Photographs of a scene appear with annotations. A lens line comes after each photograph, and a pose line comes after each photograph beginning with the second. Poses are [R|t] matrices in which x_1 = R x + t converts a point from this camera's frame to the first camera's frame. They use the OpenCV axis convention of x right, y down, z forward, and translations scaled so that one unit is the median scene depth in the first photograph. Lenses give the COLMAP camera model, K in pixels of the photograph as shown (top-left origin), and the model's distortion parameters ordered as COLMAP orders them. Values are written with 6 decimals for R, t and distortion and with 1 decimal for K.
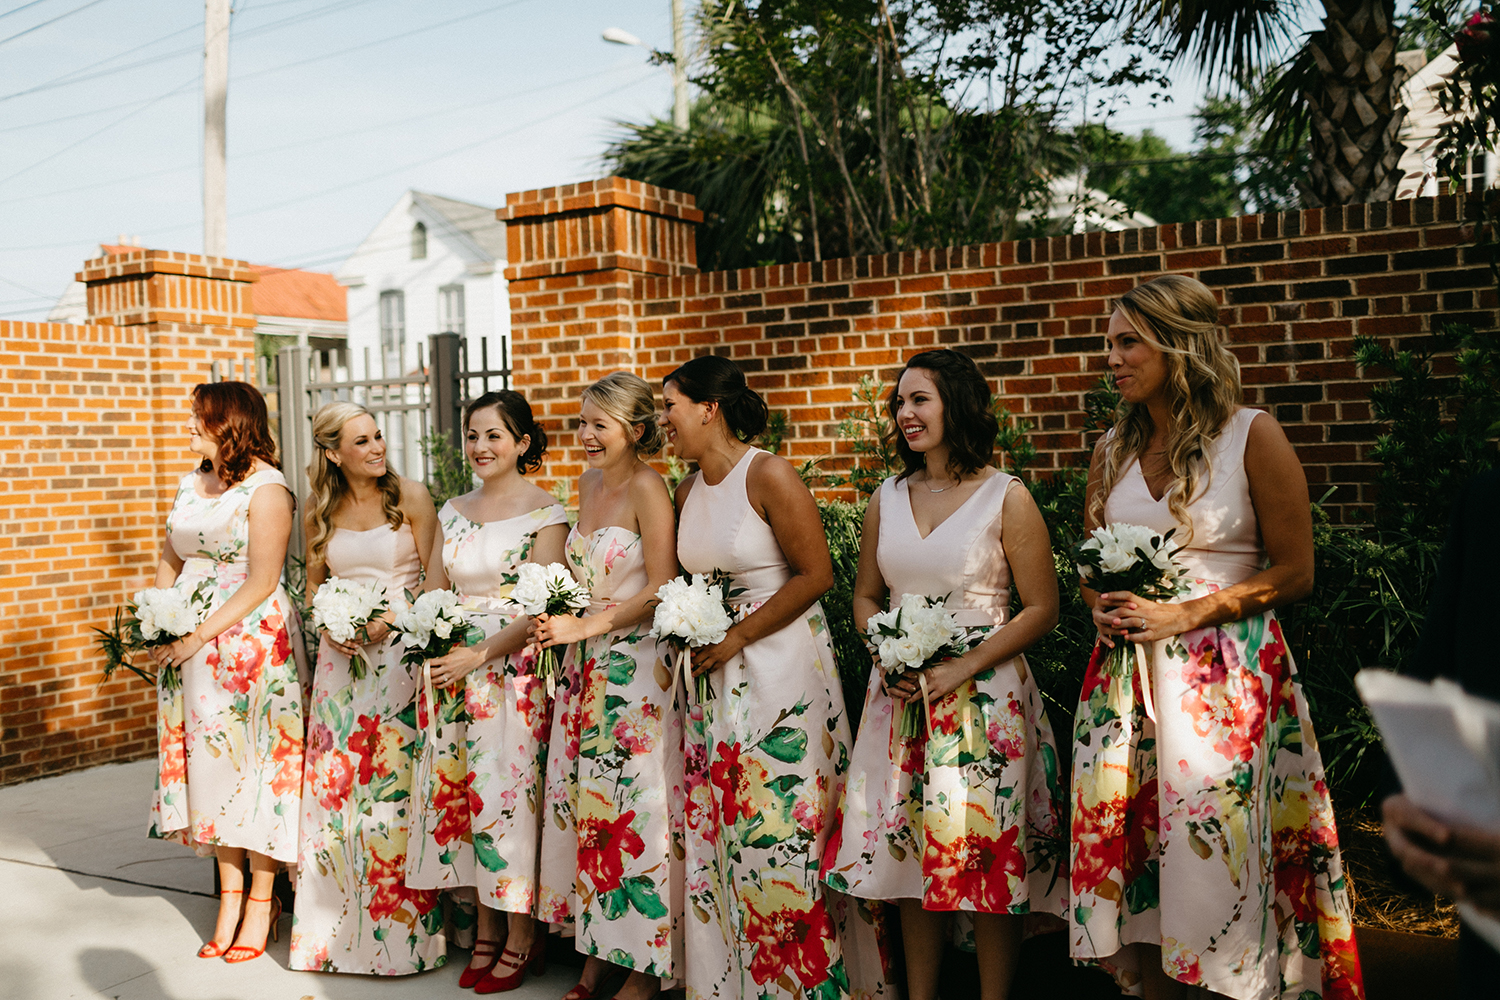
lens RADIAL K [[1393.9, 0, 711.5], [0, 1393.9, 502.3], [0, 0, 1]] dist [-0.004276, -0.002236]
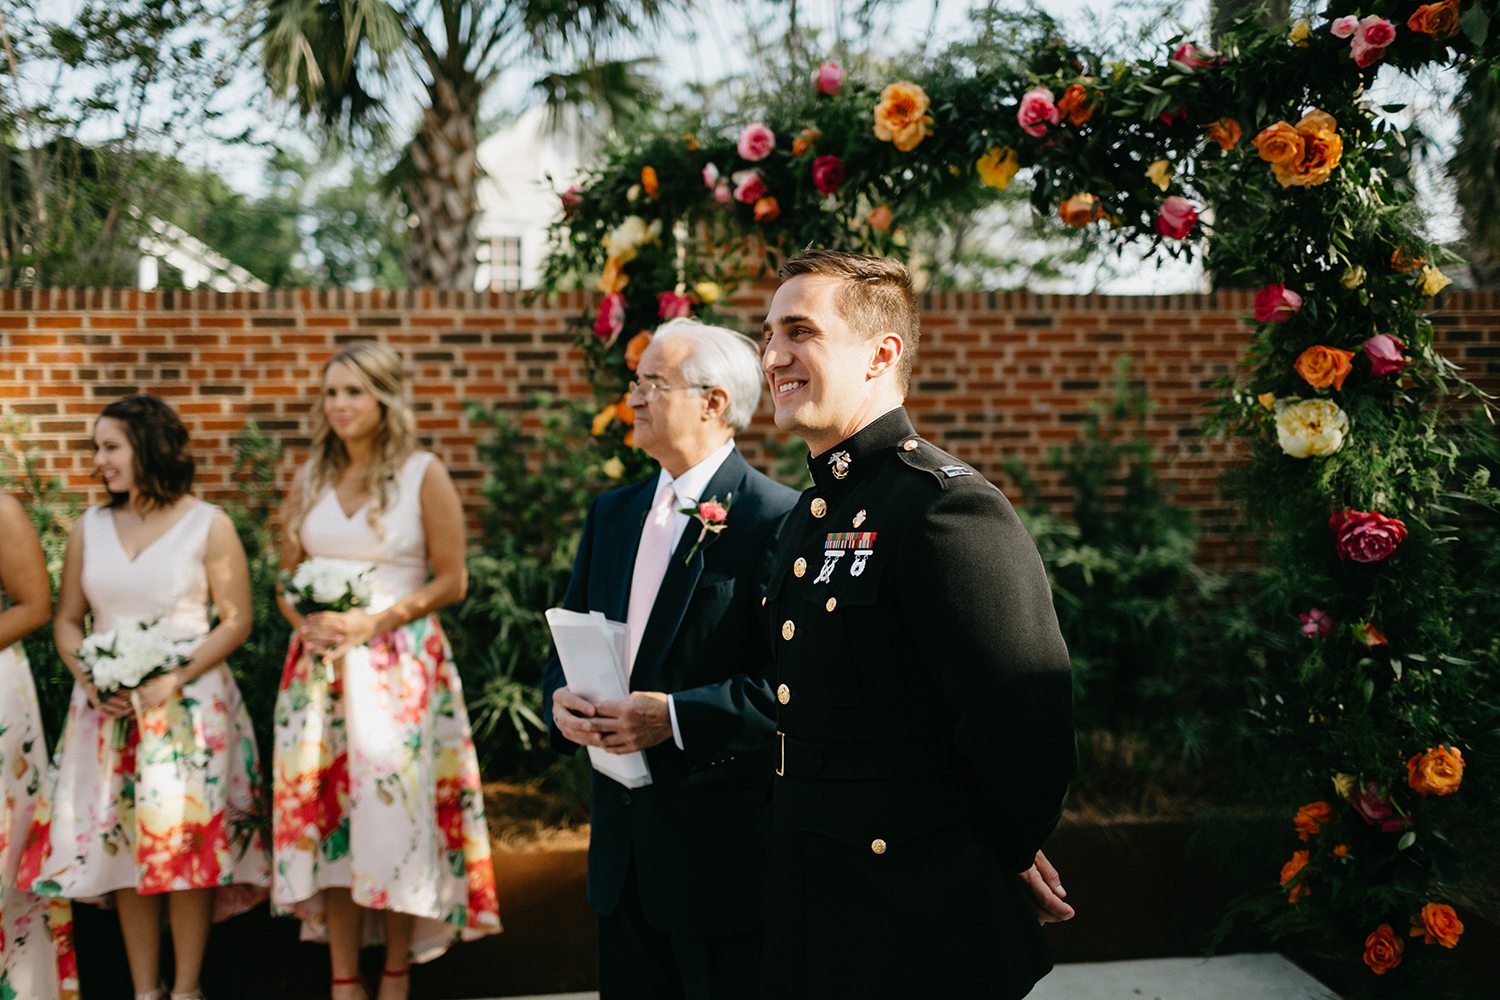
lens RADIAL K [[1443.1, 0, 750.0], [0, 1443.1, 500.0], [0, 0, 1]] dist [0.000870, 0.002093]
pose [[0.784978, 0.004165, 0.619510, -0.176744], [0.014992, 0.999557, -0.025717, 0.011980], [-0.619342, 0.029475, 0.784568, -0.217118]]
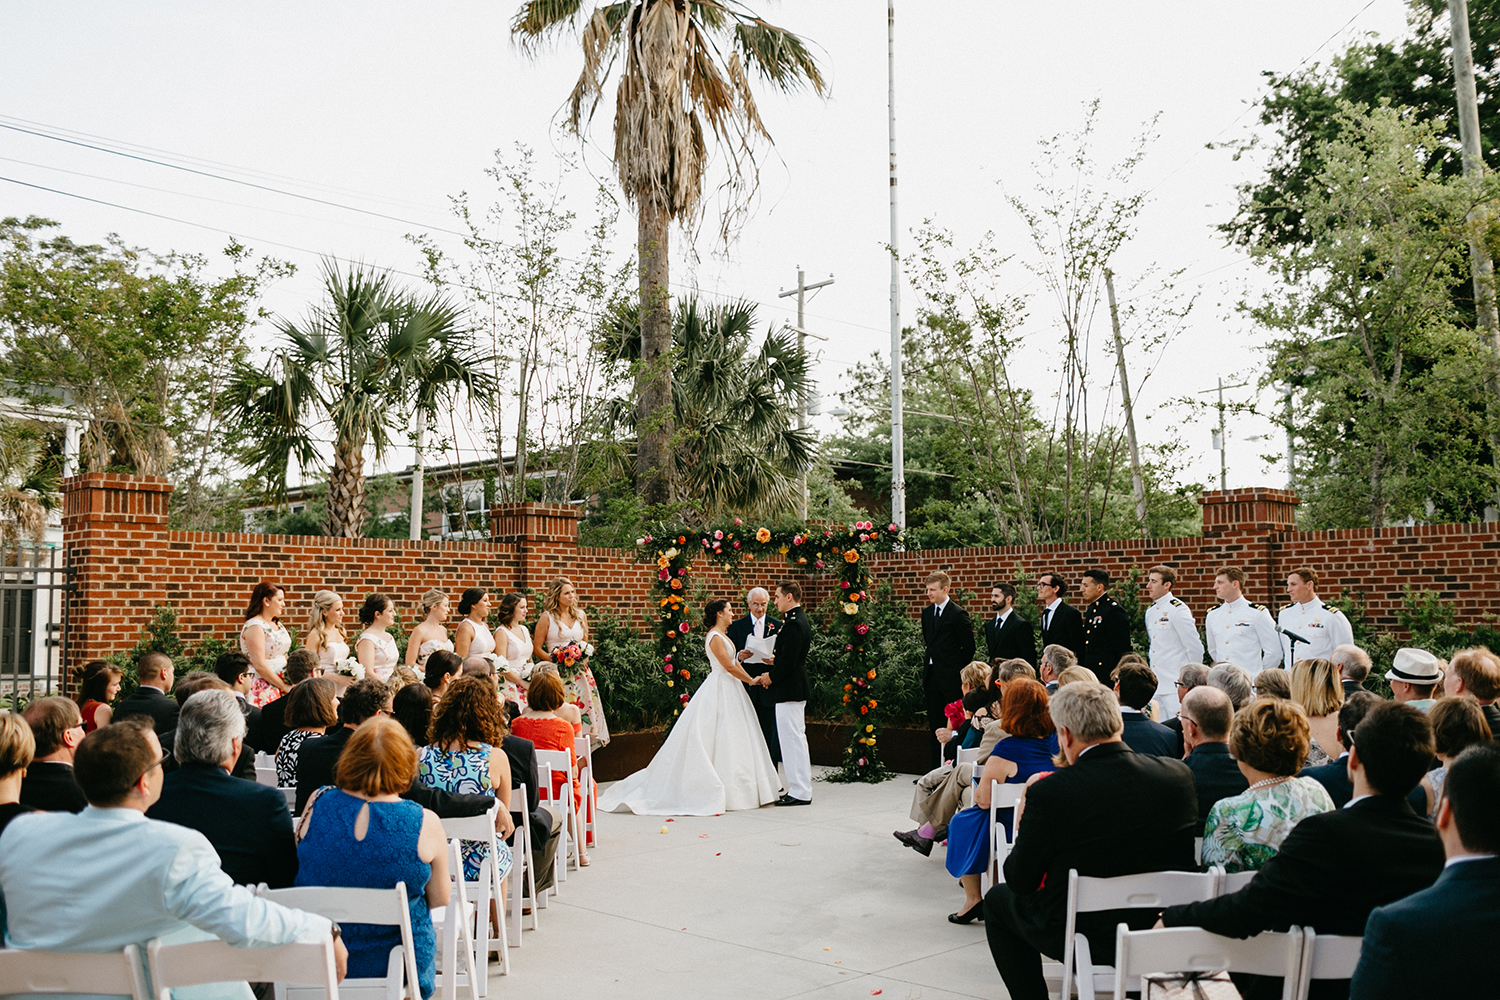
lens RADIAL K [[1443.1, 0, 750.0], [0, 1443.1, 500.0], [0, 0, 1]] dist [0.000870, 0.002093]
pose [[0.255800, 0.107483, 0.960736, -3.411020], [0.035137, 0.992110, -0.120348, 0.131000], [-0.966091, 0.064543, 0.250005, -0.545042]]
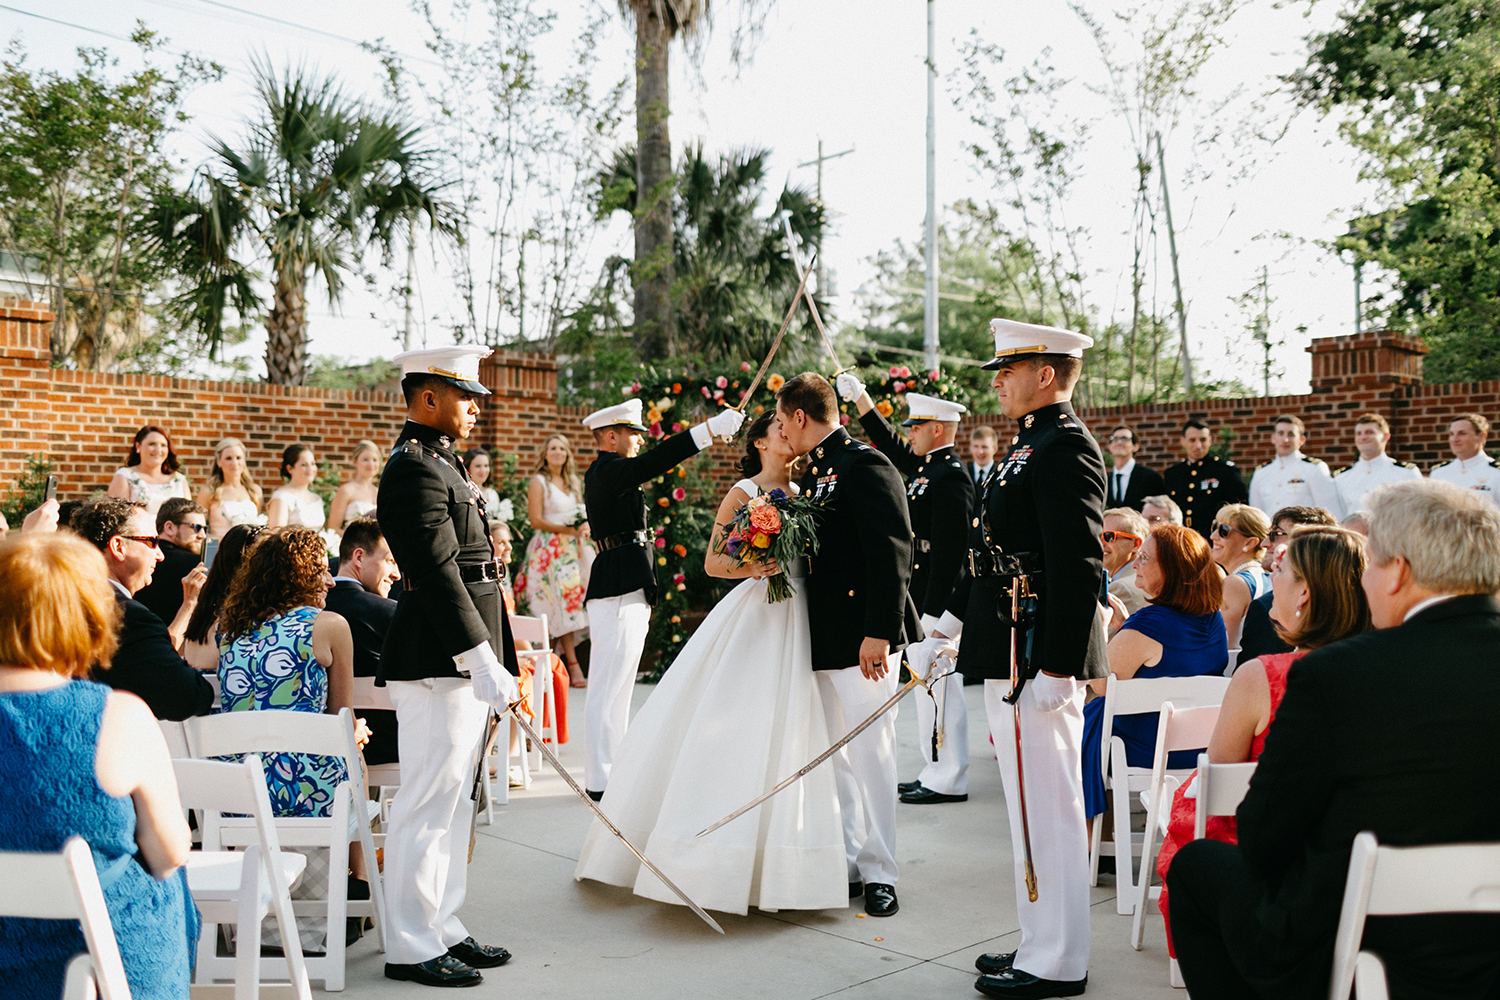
lens RADIAL K [[1465.4, 0, 739.1], [0, 1465.4, 493.3], [0, 0, 1]] dist [0.000010, 0.002969]
pose [[0.271557, 0.050215, 0.961112, -2.761354], [0.024826, 0.997940, -0.059153, 0.193762], [-0.962102, 0.039924, 0.269751, -0.382760]]
